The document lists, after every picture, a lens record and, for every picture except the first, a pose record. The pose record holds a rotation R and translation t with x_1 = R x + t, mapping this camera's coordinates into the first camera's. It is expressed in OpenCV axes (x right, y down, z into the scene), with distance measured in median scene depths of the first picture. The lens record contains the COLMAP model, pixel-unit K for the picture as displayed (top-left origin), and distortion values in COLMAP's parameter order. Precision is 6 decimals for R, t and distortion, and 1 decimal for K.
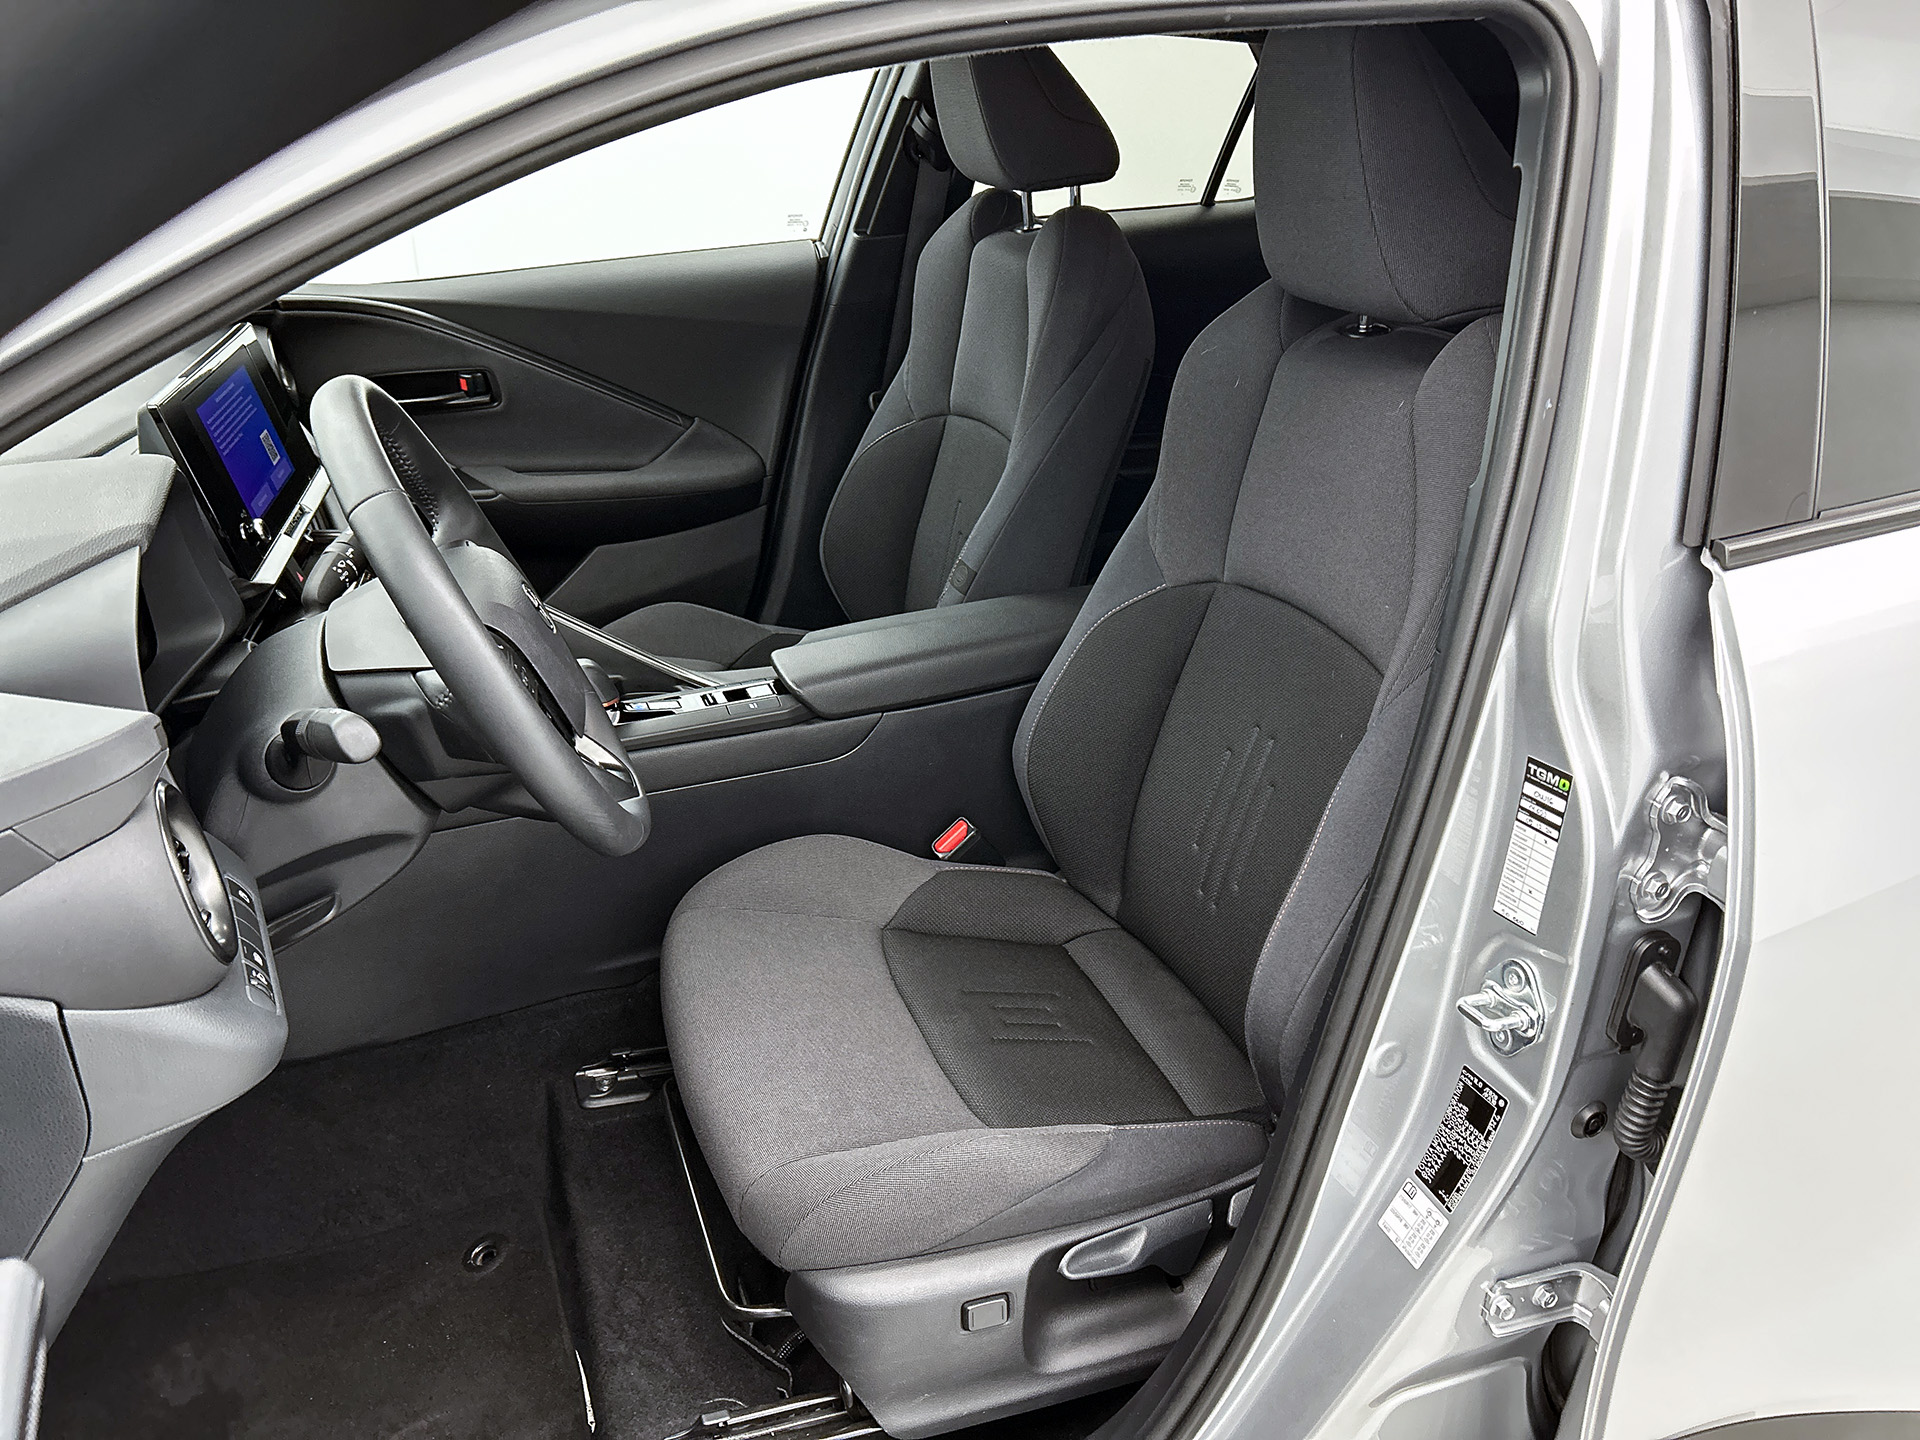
lens RADIAL K [[1379.2, 0, 960.0], [0, 1379.2, 720.0], [0, 0, 1]] dist [0.001921, -0.034804]
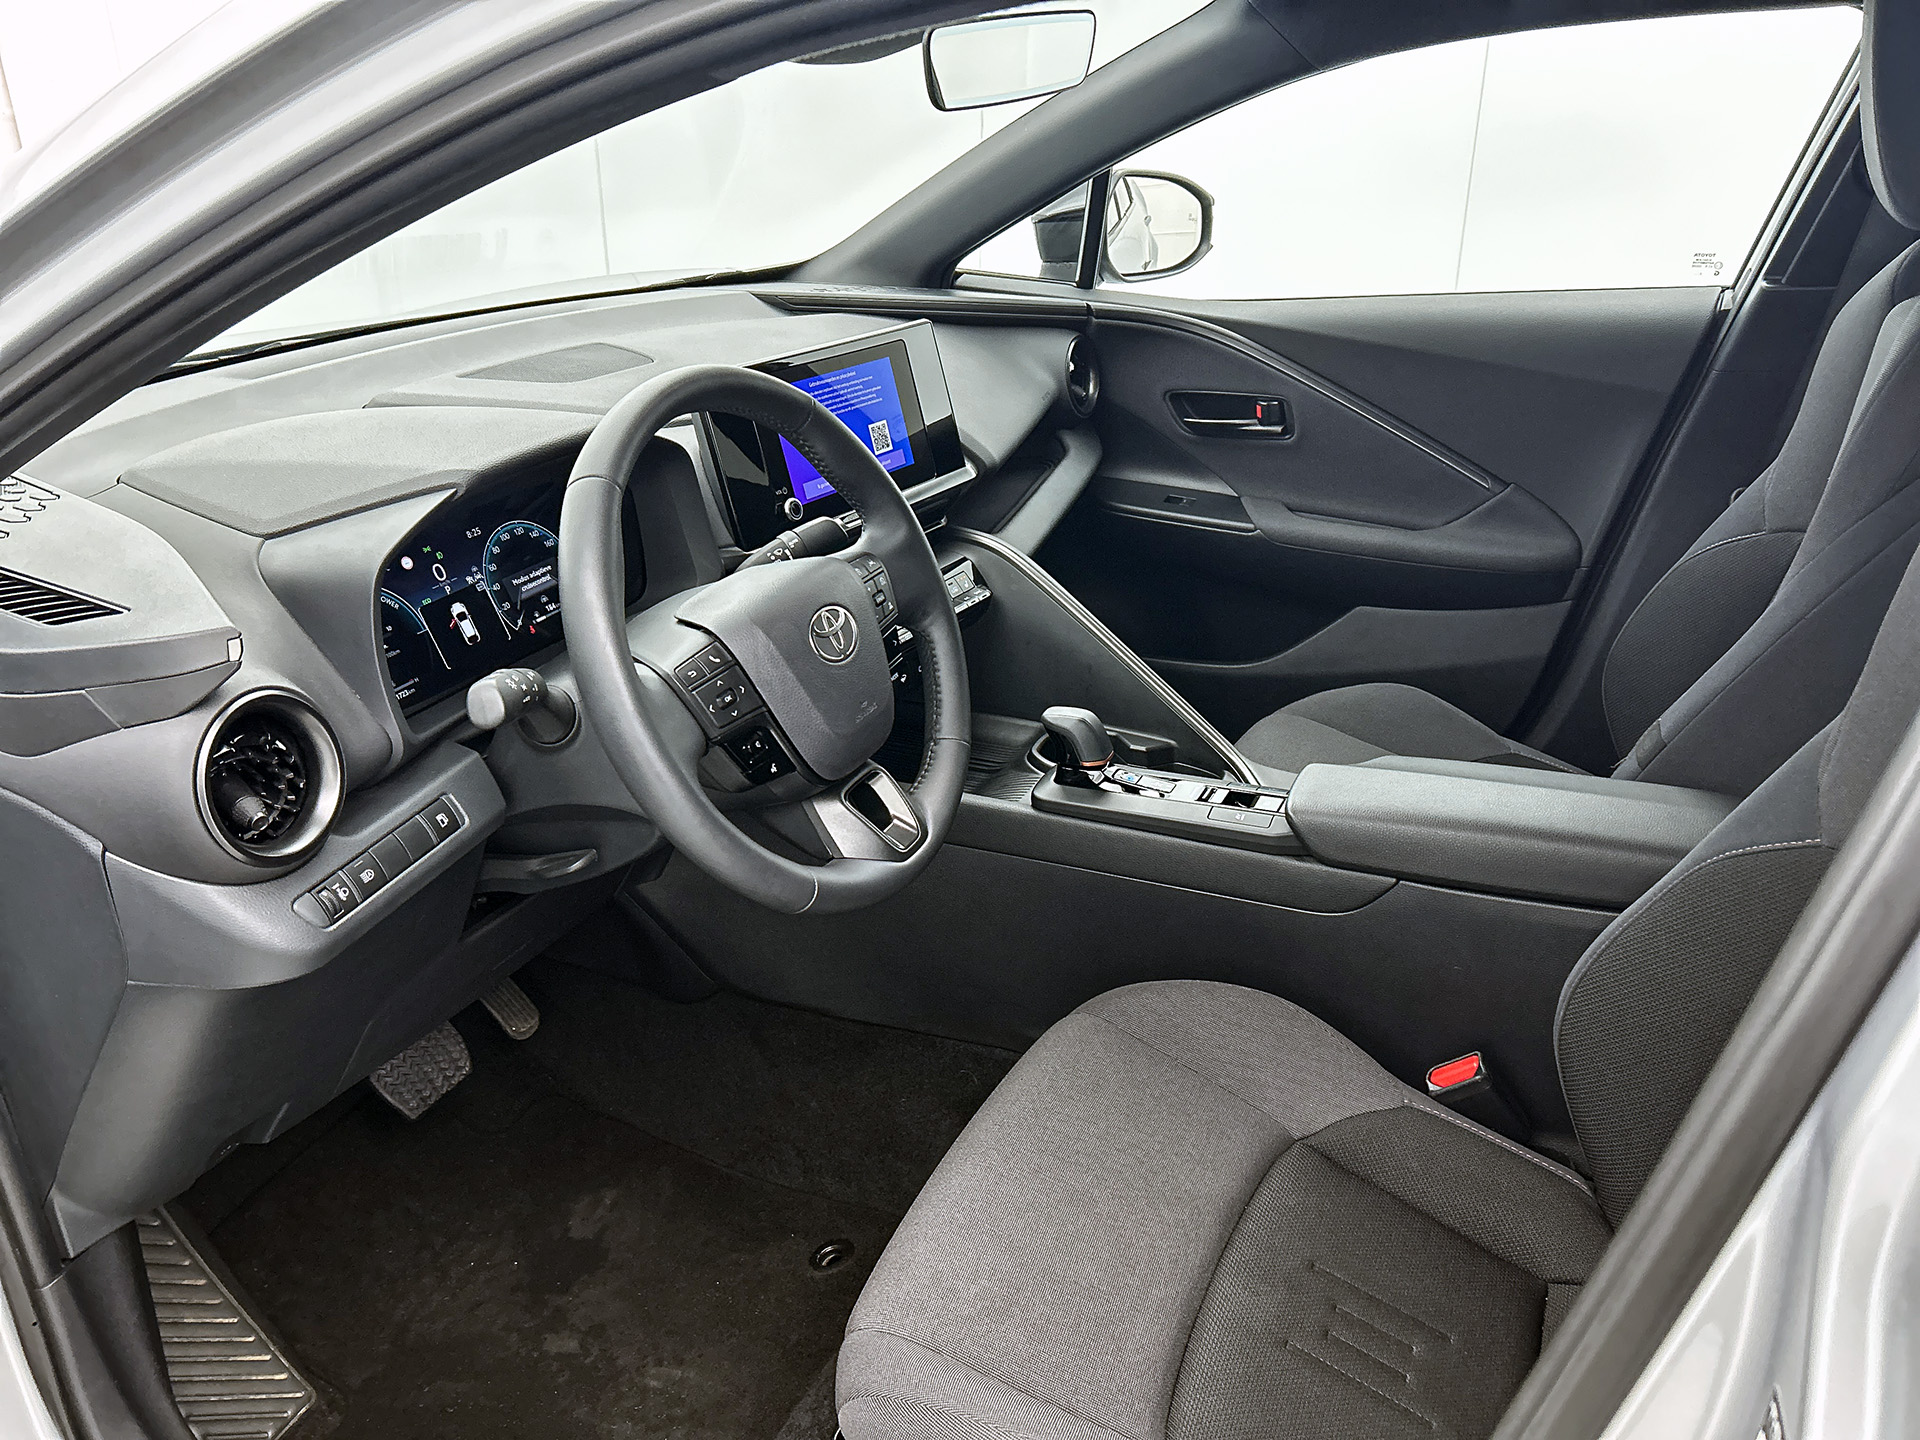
lens RADIAL K [[1379.2, 0, 960.0], [0, 1379.2, 720.0], [0, 0, 1]] dist [0.001921, -0.034804]
pose [[0.699532, 0.265278, -0.663538, 0.183791], [-0.282231, 0.955617, 0.084507, -0.061064], [0.656506, 0.128155, 0.743355, 0.180346]]
